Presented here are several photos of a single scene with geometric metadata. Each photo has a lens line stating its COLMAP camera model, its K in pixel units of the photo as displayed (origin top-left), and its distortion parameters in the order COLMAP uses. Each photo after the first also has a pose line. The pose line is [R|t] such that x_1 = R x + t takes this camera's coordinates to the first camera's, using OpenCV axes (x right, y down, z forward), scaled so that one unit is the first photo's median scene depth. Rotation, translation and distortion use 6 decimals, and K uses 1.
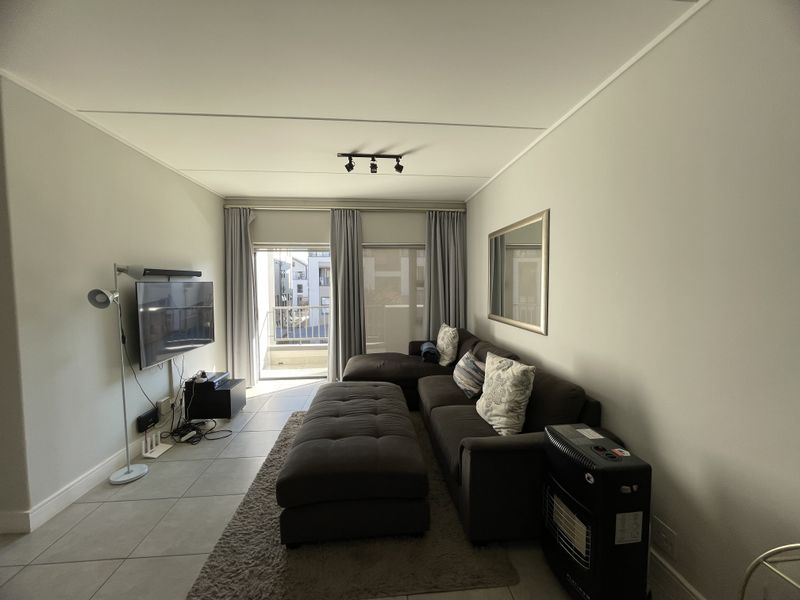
lens RADIAL K [[324.5, 0, 400.0], [0, 324.5, 300.0], [0, 0, 1]] dist [0.000643, 0.000315]
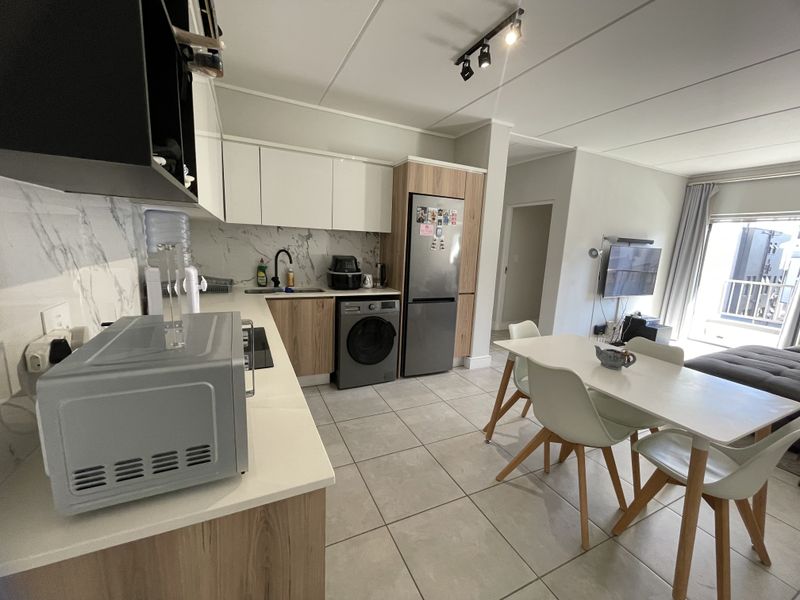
lens RADIAL K [[324.5, 0, 400.0], [0, 324.5, 300.0], [0, 0, 1]] dist [0.000643, 0.000315]
pose [[0.360686, 0.180781, -0.914999, 0.307348], [-0.099590, 0.982892, 0.154937, 0.055908], [0.927355, 0.035241, 0.372519, -0.506241]]
